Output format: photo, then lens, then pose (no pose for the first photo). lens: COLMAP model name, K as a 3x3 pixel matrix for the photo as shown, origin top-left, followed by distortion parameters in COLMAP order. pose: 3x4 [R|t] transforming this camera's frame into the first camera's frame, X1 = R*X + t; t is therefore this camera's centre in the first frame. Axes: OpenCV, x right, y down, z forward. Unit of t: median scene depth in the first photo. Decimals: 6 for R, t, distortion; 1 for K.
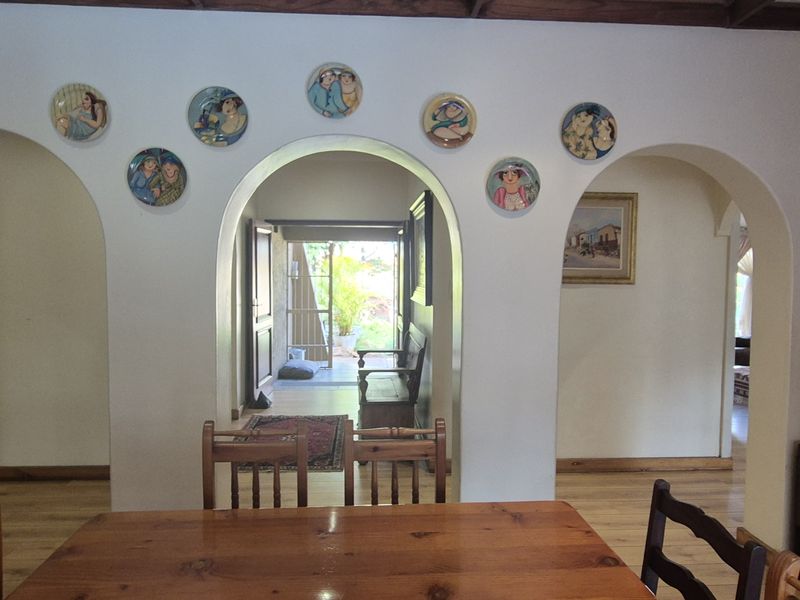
lens RADIAL K [[538.2, 0, 399.0], [0, 538.2, 299.7], [0, 0, 1]] dist [0.008241, 0.002409]
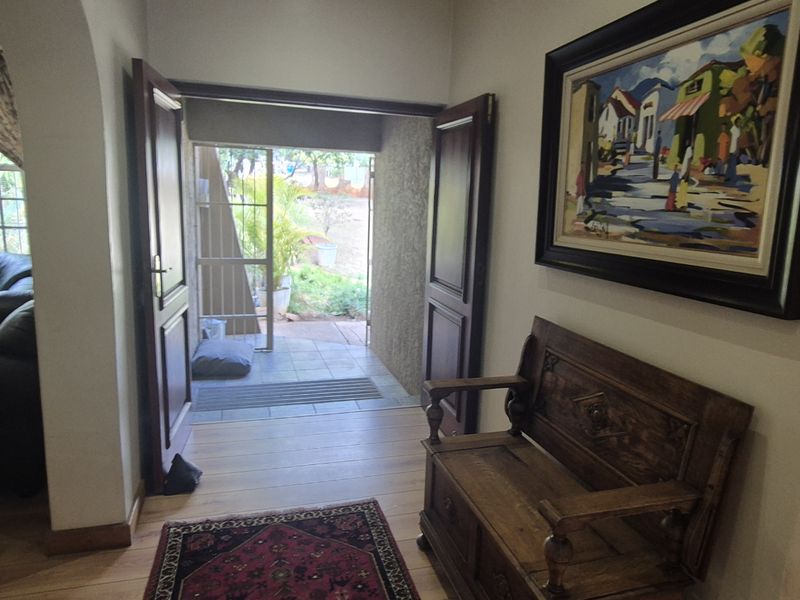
lens RADIAL K [[538.2, 0, 401.8], [0, 538.2, 300.4], [0, 0, 1]] dist [0.008241, 0.002409]
pose [[0.976558, -0.011136, 0.214965, -0.150860], [-0.016916, 0.991602, 0.128219, -0.022928], [-0.214588, -0.128850, 0.968168, 0.477240]]
